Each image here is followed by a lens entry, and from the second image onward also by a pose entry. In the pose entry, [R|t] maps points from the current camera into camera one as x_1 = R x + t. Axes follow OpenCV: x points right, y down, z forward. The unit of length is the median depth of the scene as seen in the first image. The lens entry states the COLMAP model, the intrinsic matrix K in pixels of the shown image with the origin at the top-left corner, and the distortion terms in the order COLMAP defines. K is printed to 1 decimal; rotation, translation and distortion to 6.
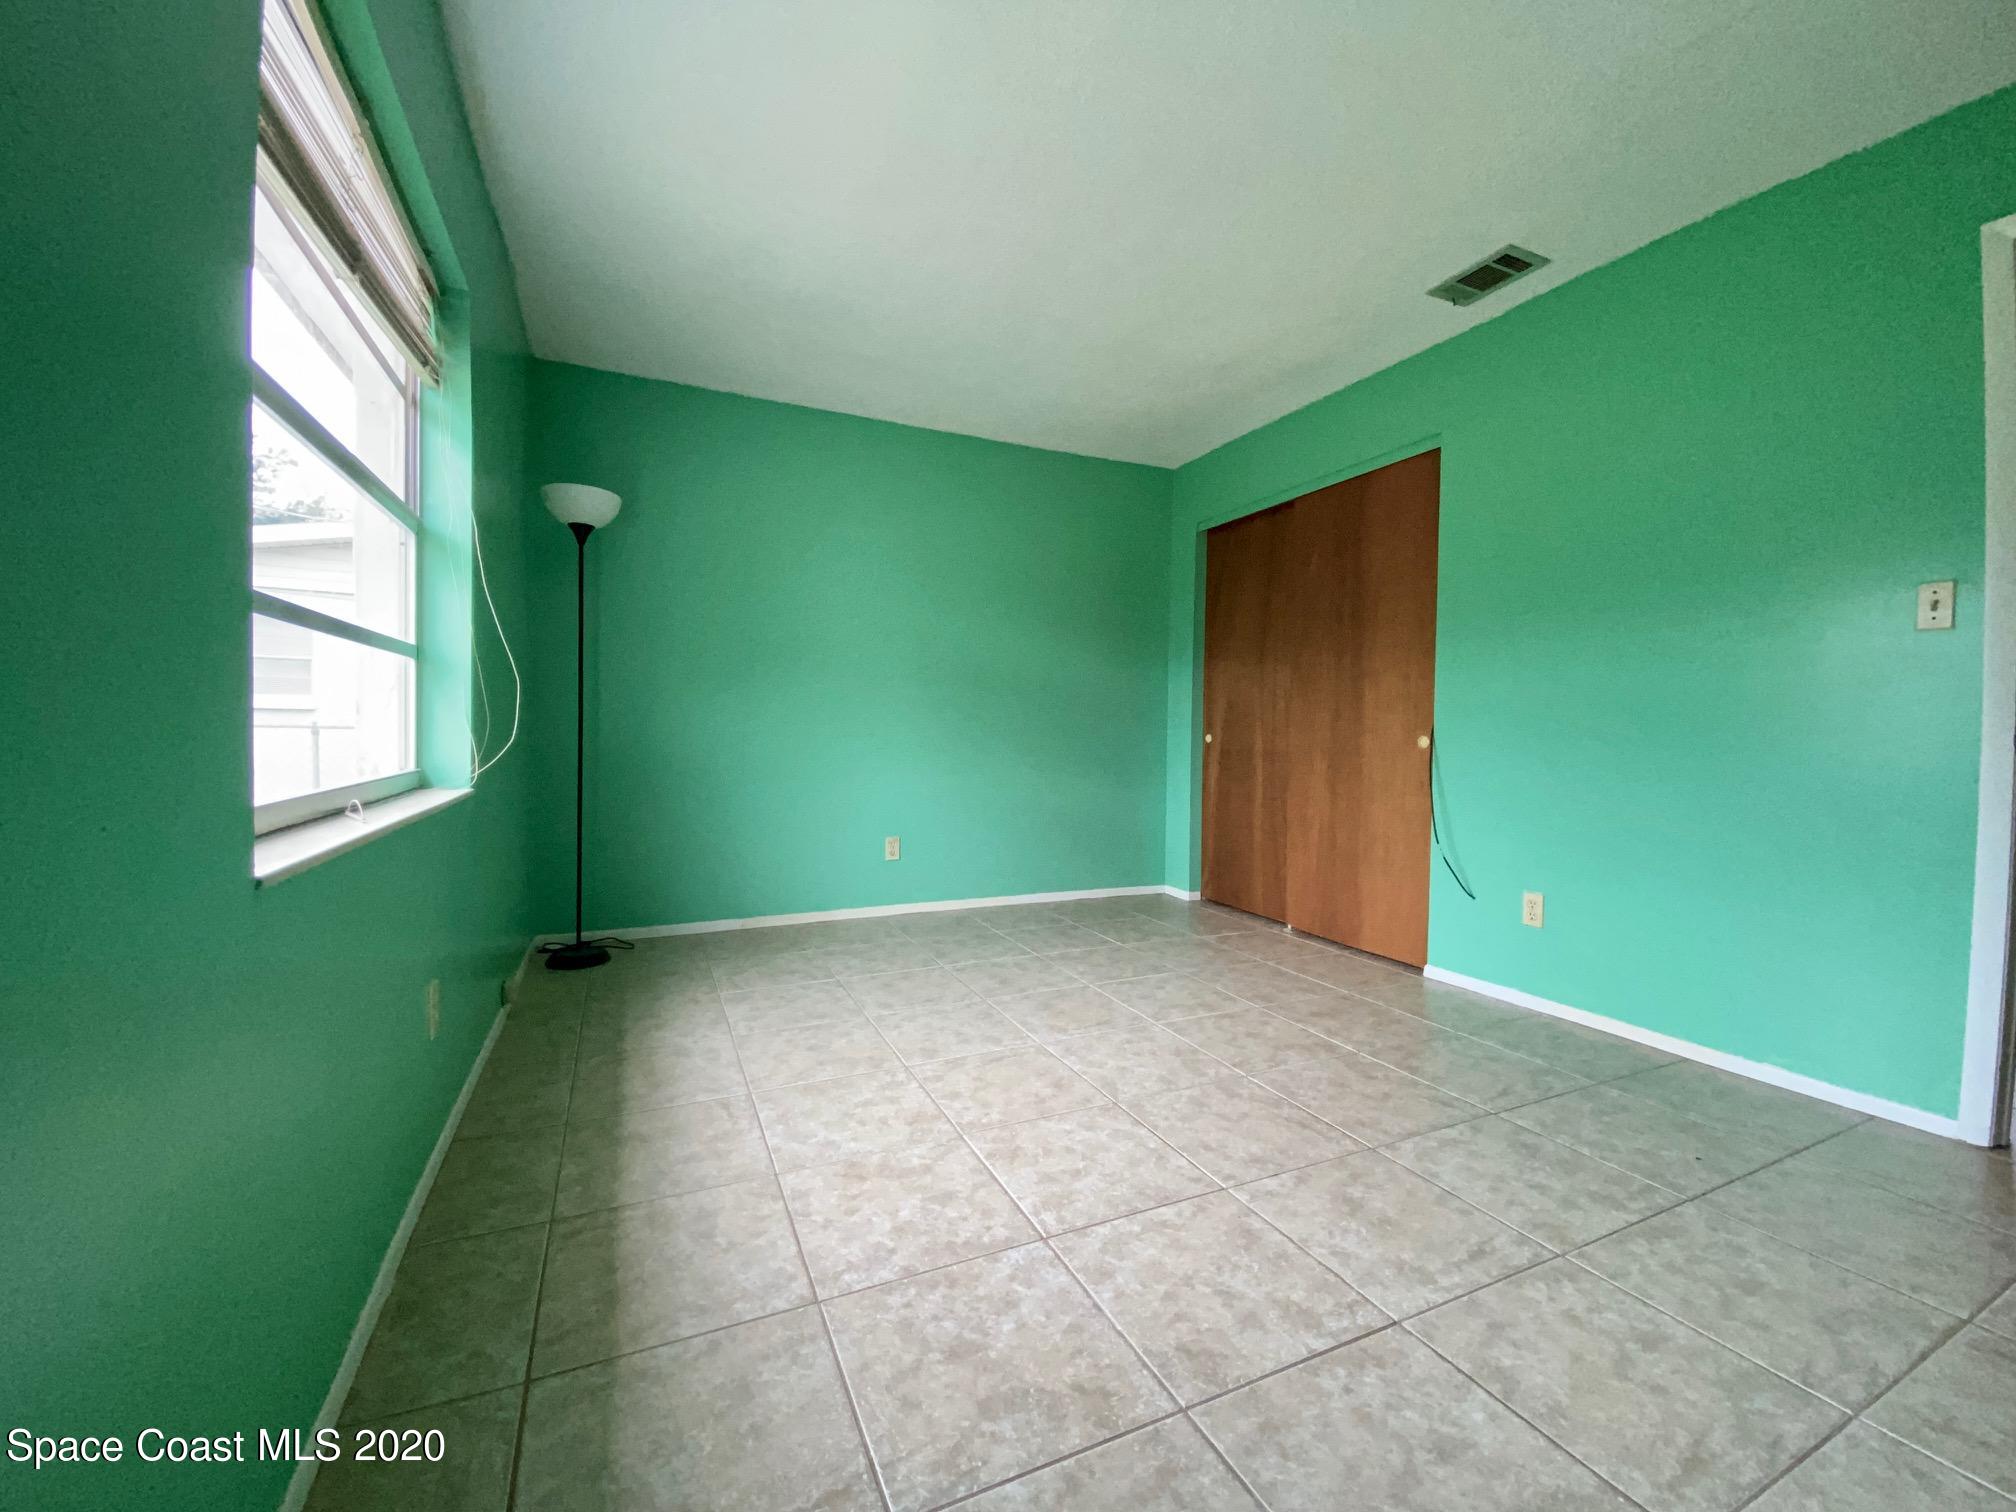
lens RADIAL K [[826.1, 0, 999.3], [0, 826.1, 751.8], [0, 0, 1]] dist [-0.013925, -0.001039]
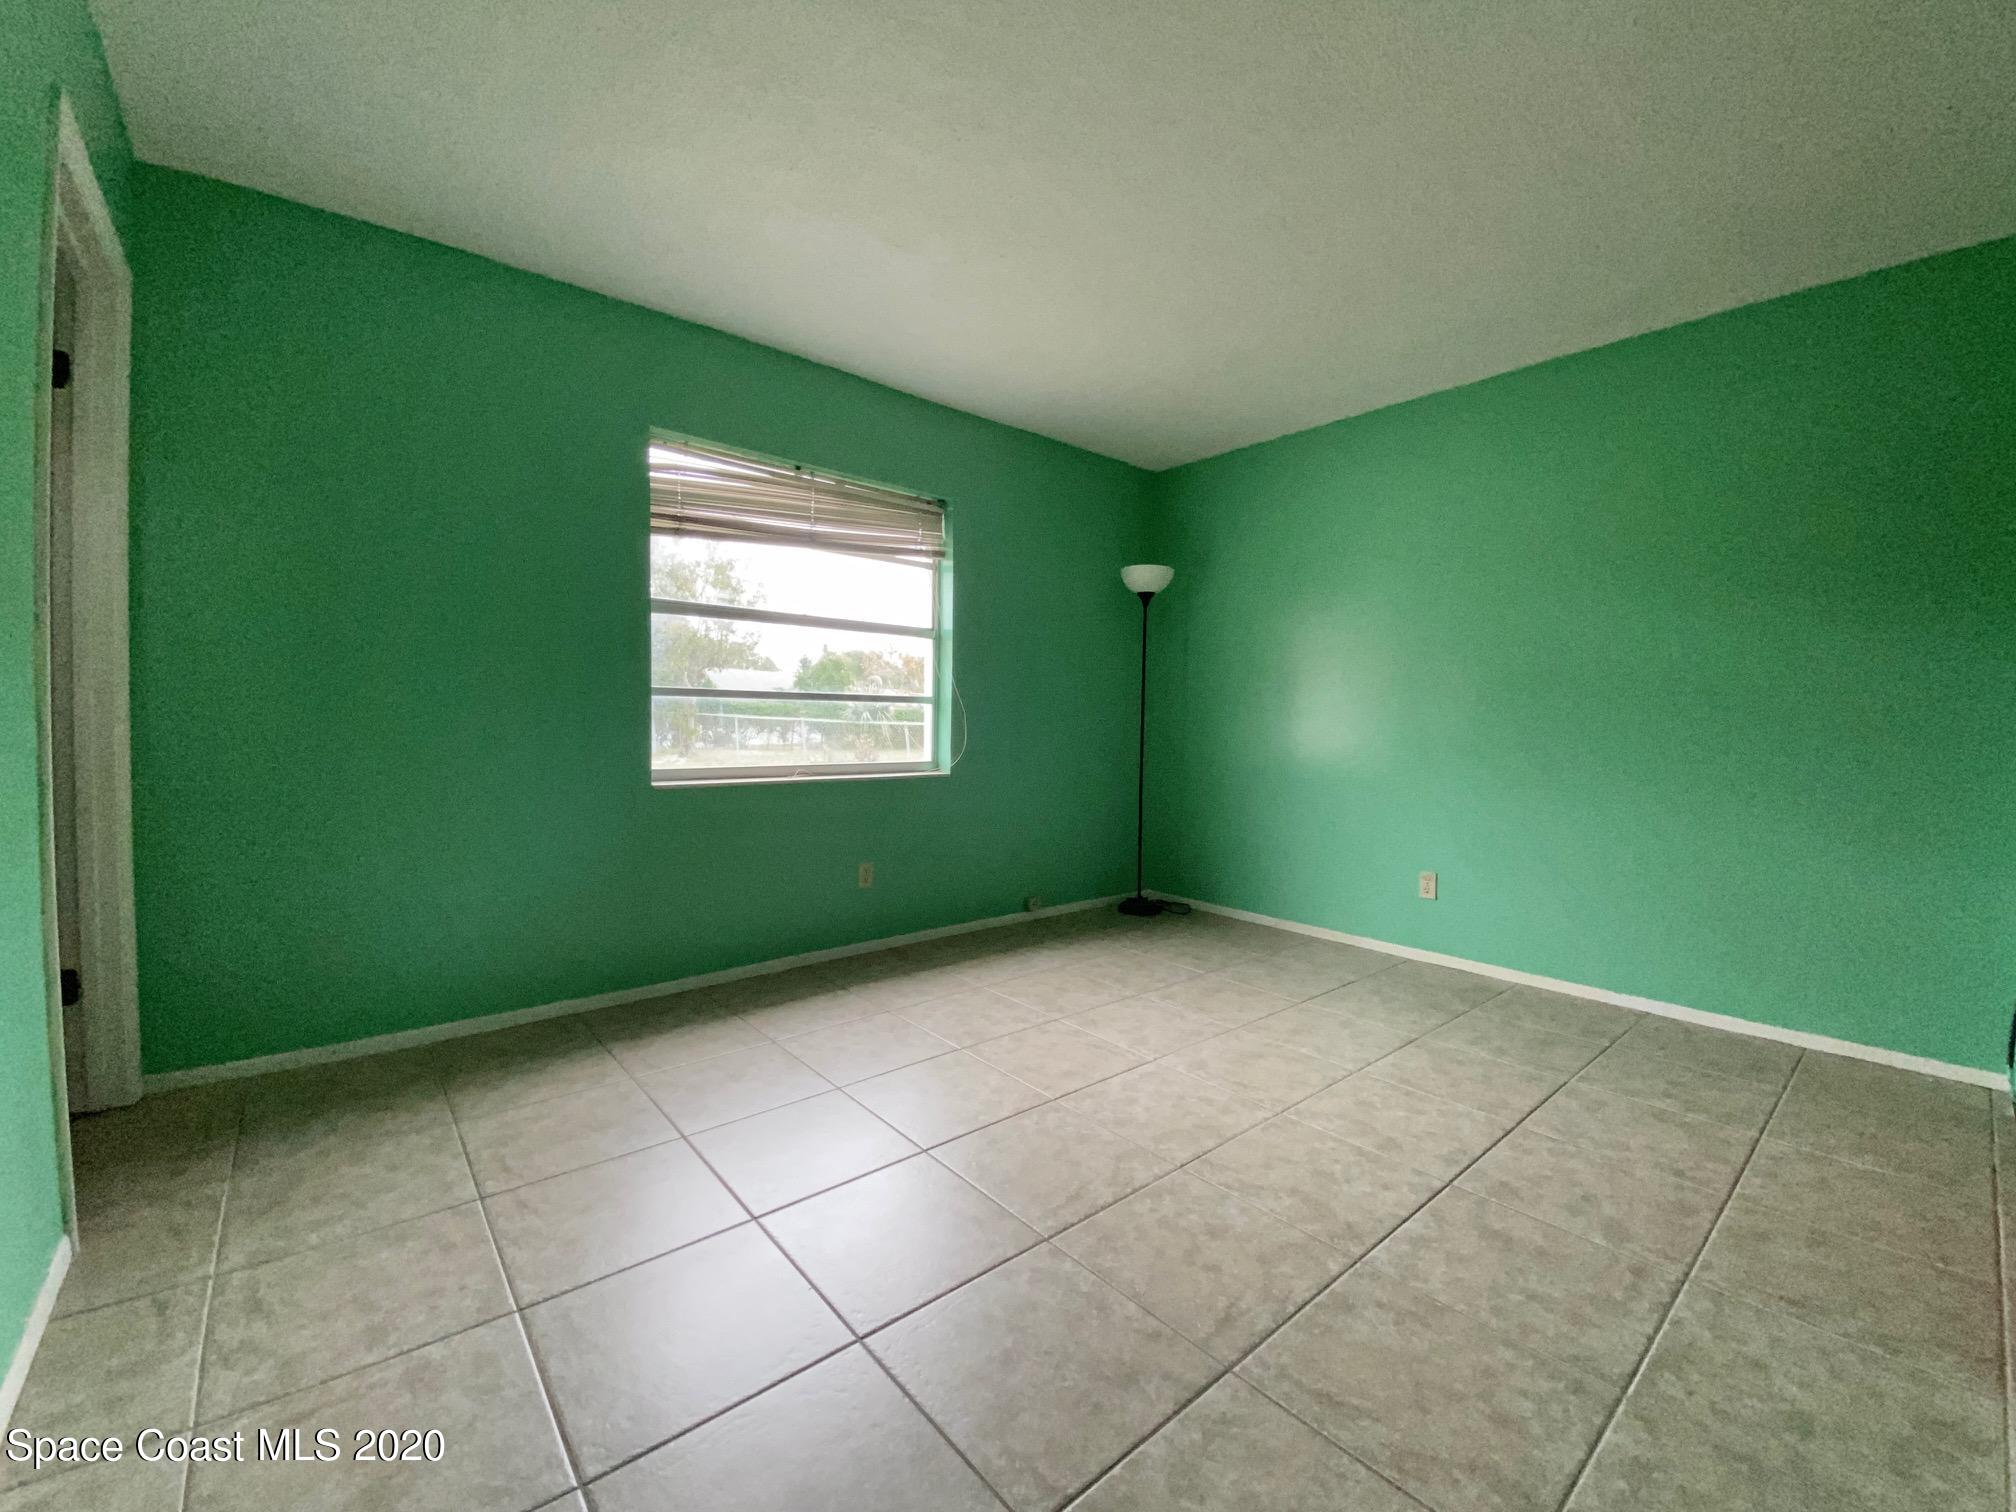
lens RADIAL K [[826.1, 0, 996.3], [0, 826.1, 748.3], [0, 0, 1]] dist [-0.013925, -0.001039]
pose [[0.279507, 0.039376, -0.959336, 0.885456], [-0.054010, 0.998221, 0.025237, -0.040035], [0.958623, 0.044759, 0.281137, 0.479162]]
